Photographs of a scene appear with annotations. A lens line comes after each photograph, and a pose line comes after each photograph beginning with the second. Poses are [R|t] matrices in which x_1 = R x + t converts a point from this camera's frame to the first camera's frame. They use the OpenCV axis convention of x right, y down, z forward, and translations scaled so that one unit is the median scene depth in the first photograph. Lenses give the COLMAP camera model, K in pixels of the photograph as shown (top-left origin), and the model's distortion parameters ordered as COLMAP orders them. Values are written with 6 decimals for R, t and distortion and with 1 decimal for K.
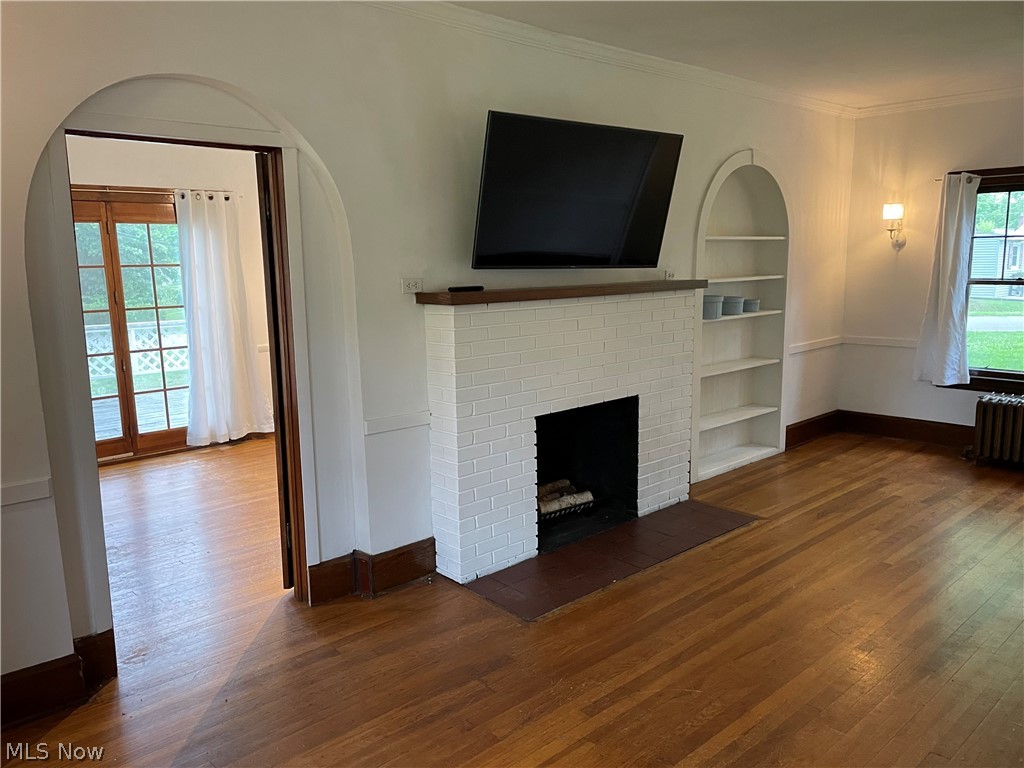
lens RADIAL K [[778.3, 0, 512.0], [0, 778.3, 384.0], [0, 0, 1]] dist [0.032038, -0.006996]
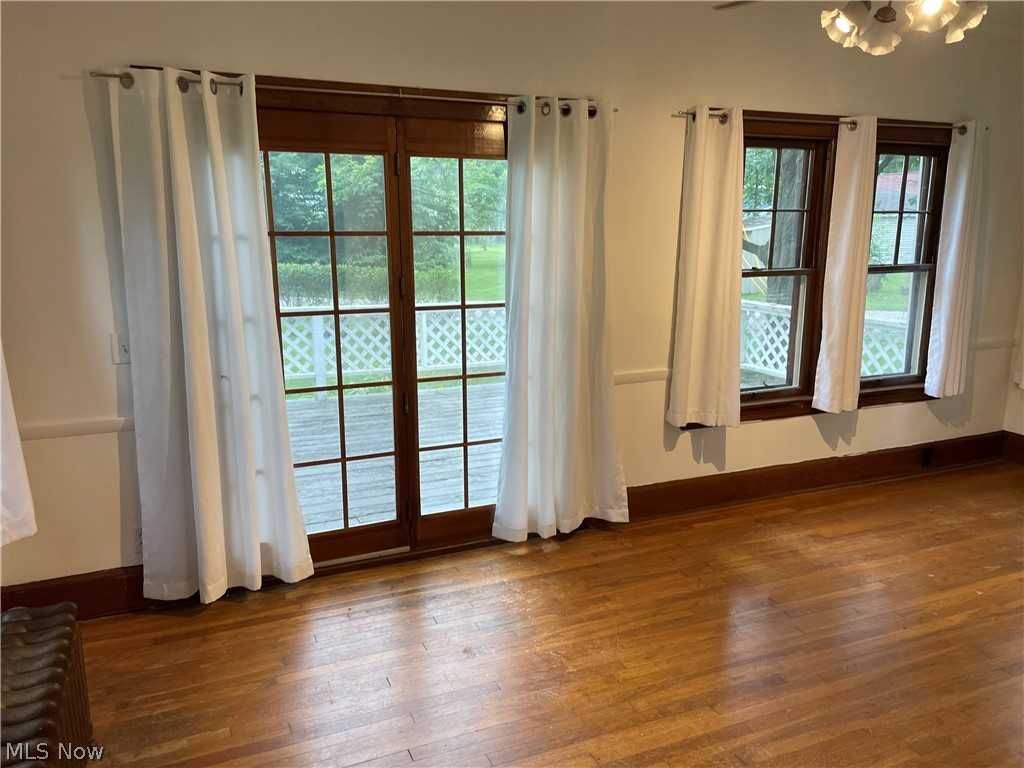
lens RADIAL K [[778.3, 0, 512.0], [0, 778.3, 384.0], [0, 0, 1]] dist [0.032038, -0.006996]
pose [[0.942570, 0.096318, -0.319819, -0.227082], [-0.075849, 0.994227, 0.075886, -0.085582], [0.325282, -0.047270, 0.944435, 0.459470]]
